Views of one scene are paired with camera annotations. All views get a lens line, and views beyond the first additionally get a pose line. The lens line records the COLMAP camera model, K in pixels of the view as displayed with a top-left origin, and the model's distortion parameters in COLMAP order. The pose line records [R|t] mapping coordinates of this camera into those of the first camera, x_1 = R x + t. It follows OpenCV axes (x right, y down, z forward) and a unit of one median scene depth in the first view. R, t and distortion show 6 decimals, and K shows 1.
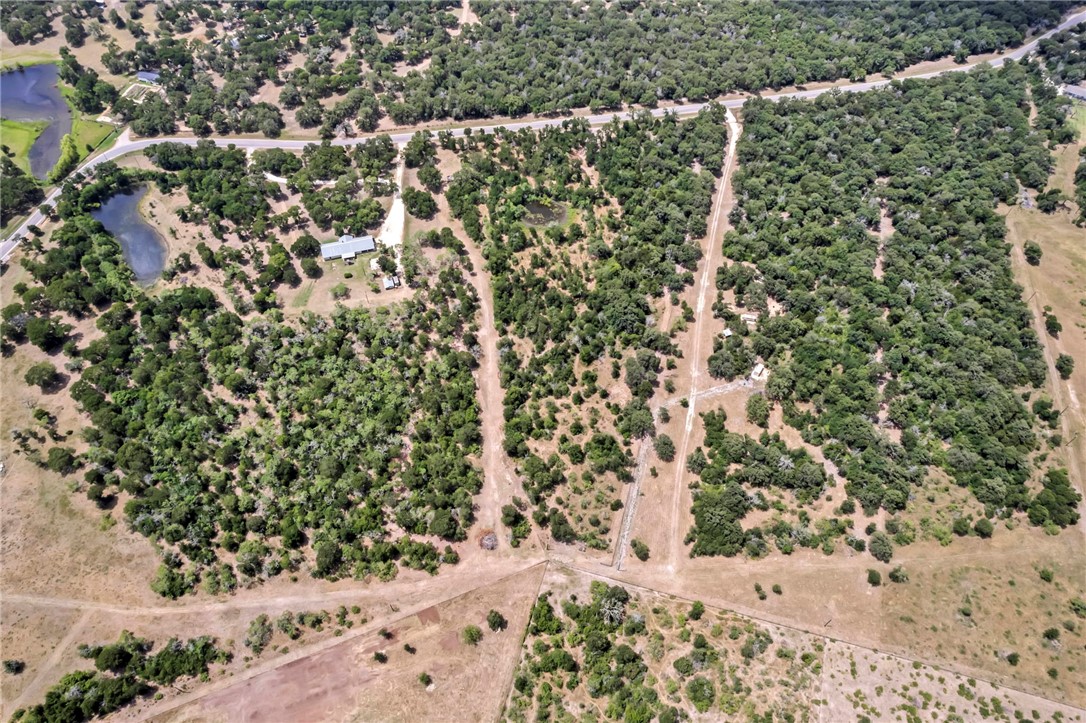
lens RADIAL K [[754.1, 0, 543.0], [0, 754.1, 361.5], [0, 0, 1]] dist [-0.101732, 0.107340]
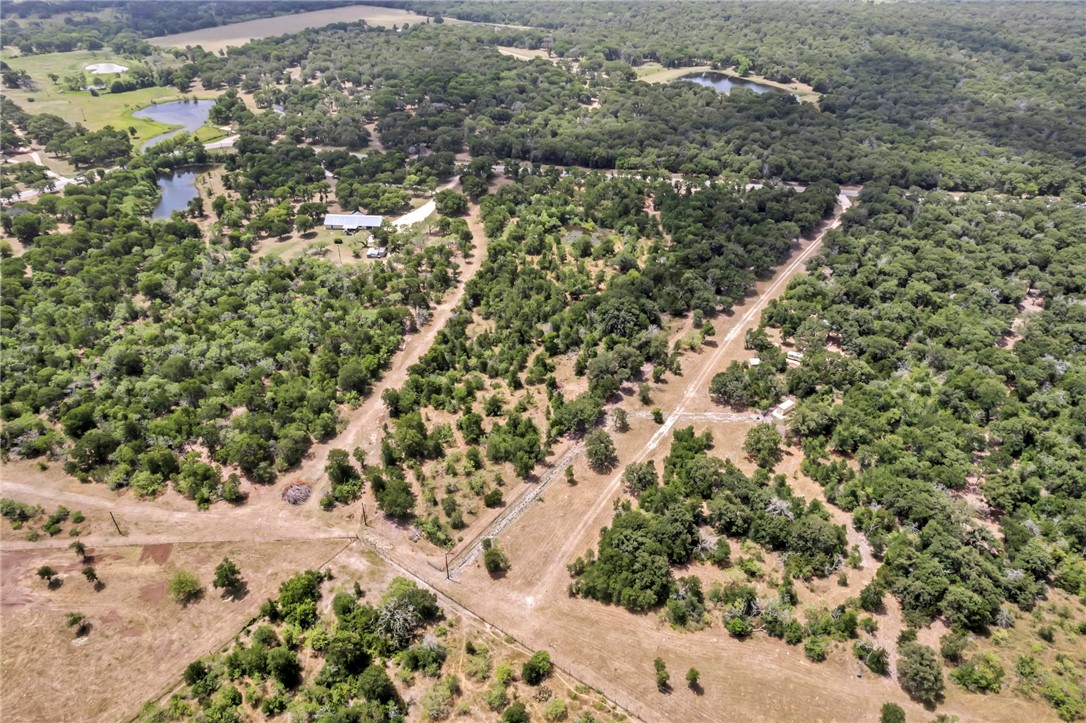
lens RADIAL K [[754.1, 0, 543.0], [0, 754.1, 361.5], [0, 0, 1]] dist [-0.101732, 0.107340]
pose [[0.941289, 0.197811, -0.273580, 0.280289], [-0.282098, 0.906024, -0.315502, 0.266216], [0.185460, 0.374155, 0.908632, 0.364827]]
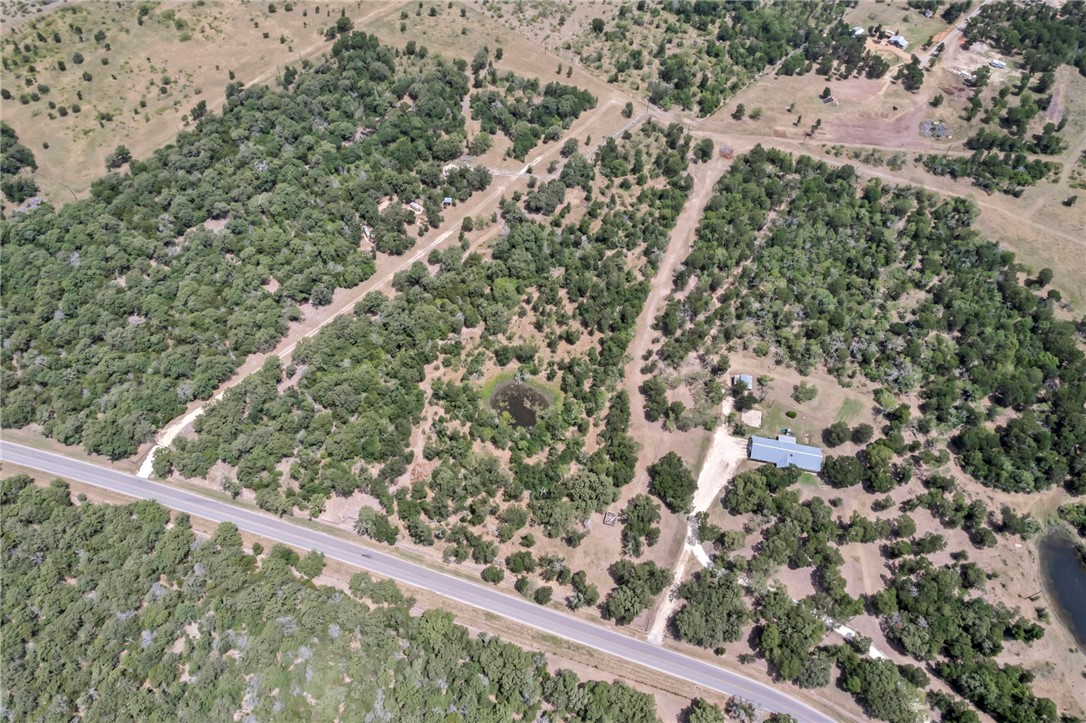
lens RADIAL K [[754.1, 0, 543.0], [0, 754.1, 361.5], [0, 0, 1]] dist [-0.101732, 0.107340]
pose [[-0.888280, -0.378746, 0.259825, -0.251718], [0.365107, -0.239050, 0.899751, -1.092468], [-0.278666, 0.894095, 0.350626, 0.891256]]
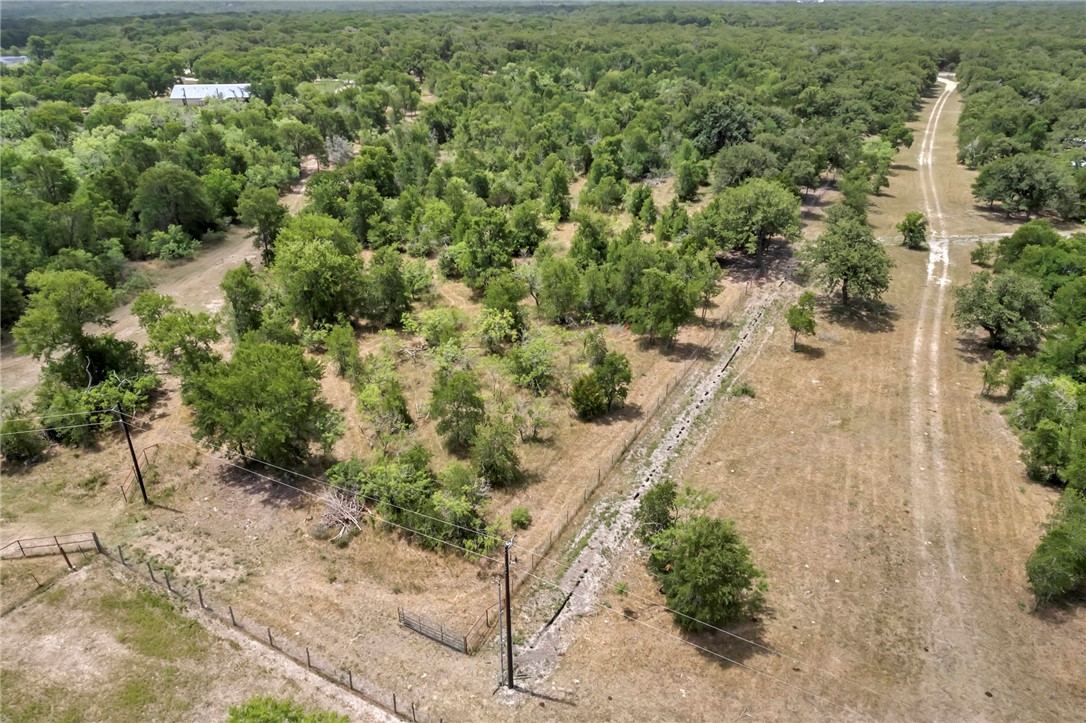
lens RADIAL K [[754.1, 0, 543.0], [0, 754.1, 361.5], [0, 0, 1]] dist [-0.101732, 0.107340]
pose [[0.975257, 0.107141, -0.193377, 0.114918], [-0.184347, 0.876936, -0.443847, 0.263201], [0.122026, 0.468513, 0.874989, 0.796317]]
